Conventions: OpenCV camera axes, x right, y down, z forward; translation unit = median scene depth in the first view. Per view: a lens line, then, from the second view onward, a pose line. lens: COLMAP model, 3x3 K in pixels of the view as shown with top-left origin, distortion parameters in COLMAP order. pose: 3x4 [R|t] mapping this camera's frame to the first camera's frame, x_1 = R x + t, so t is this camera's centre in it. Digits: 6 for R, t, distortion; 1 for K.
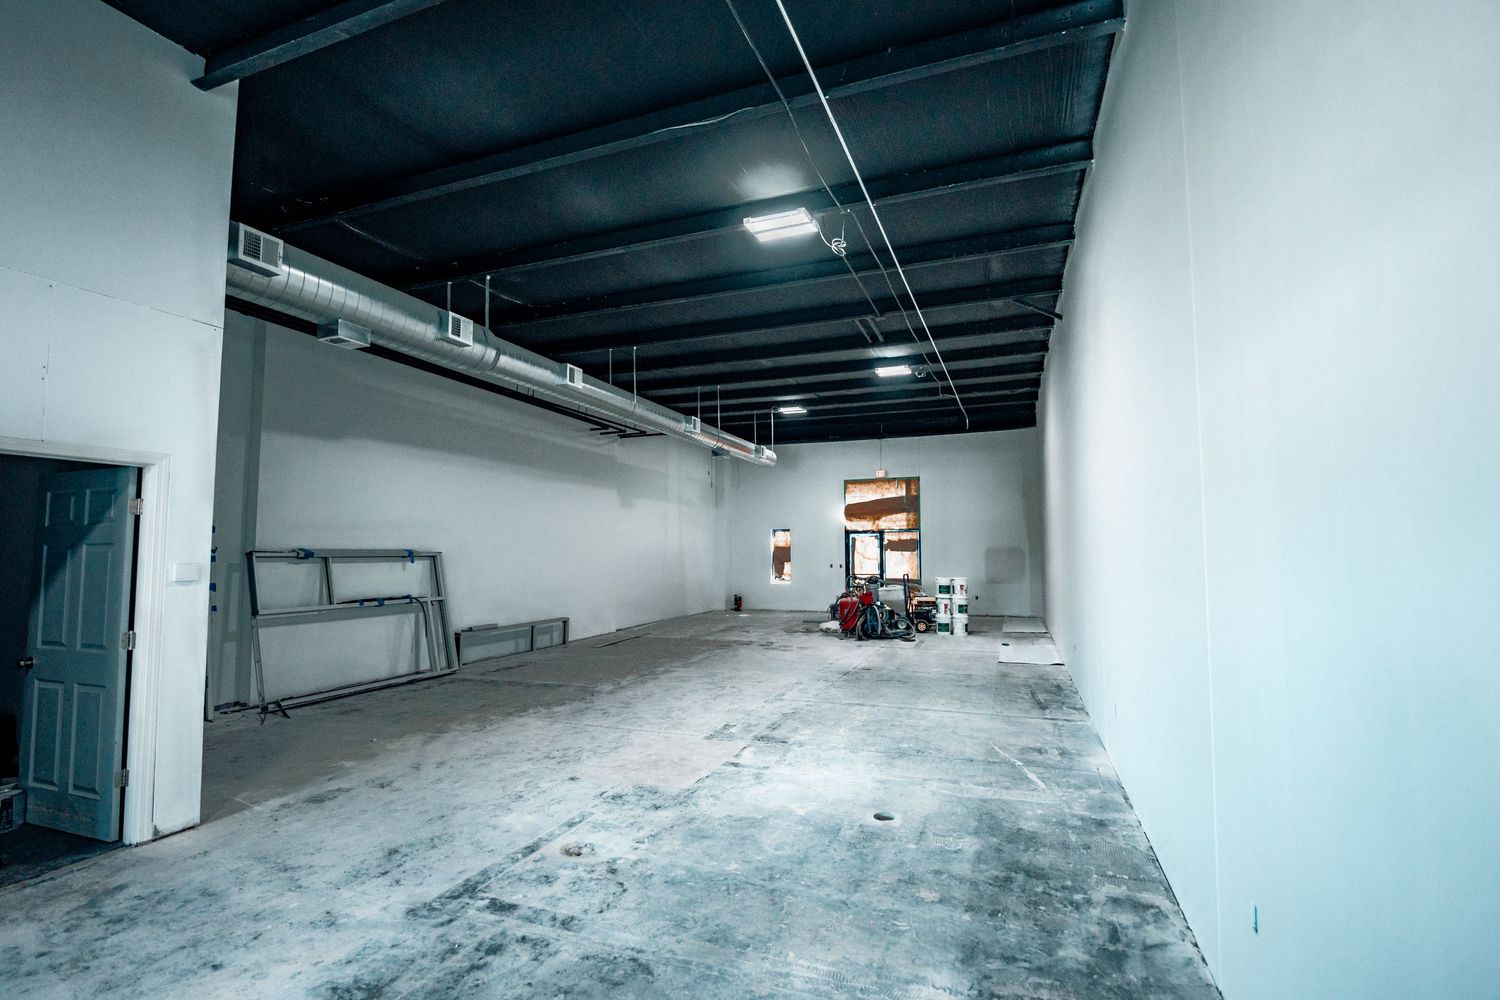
lens RADIAL K [[703.4, 0, 735.2], [0, 703.4, 501.8], [0, 0, 1]] dist [-0.000576, -0.000663]
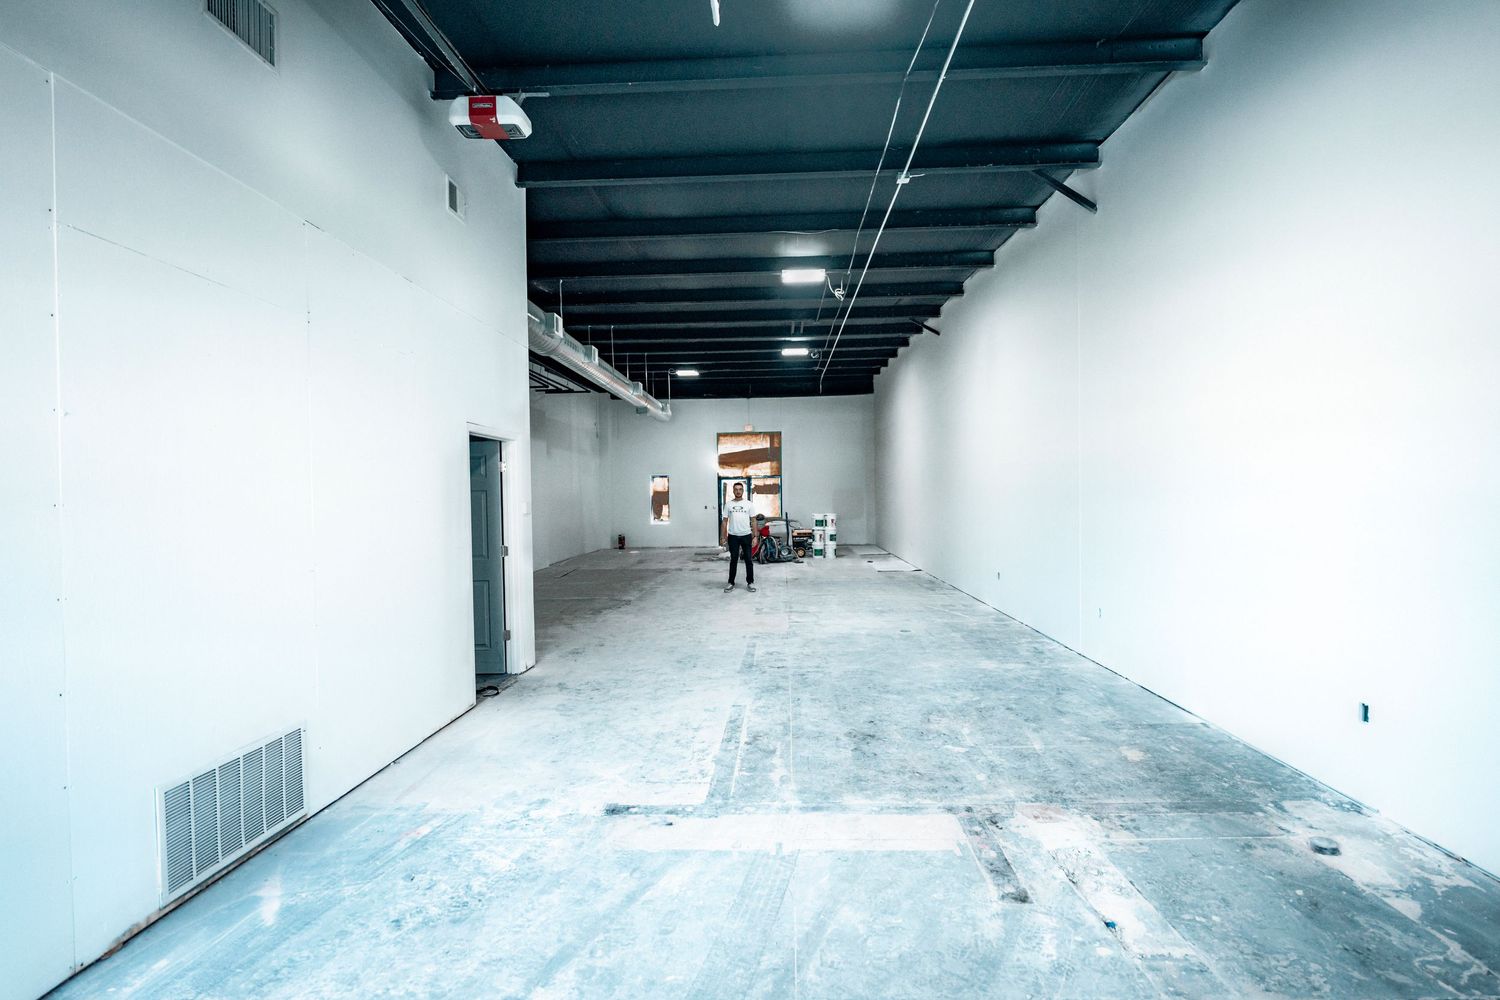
lens RADIAL K [[703.4, 0, 764.7], [0, 703.4, 502.2], [0, 0, 1]] dist [-0.000576, -0.000663]
pose [[0.948001, -0.013637, 0.317975, -0.144485], [-0.011497, 0.996962, 0.077034, -0.007828], [-0.318059, -0.076685, 0.944964, -0.124367]]
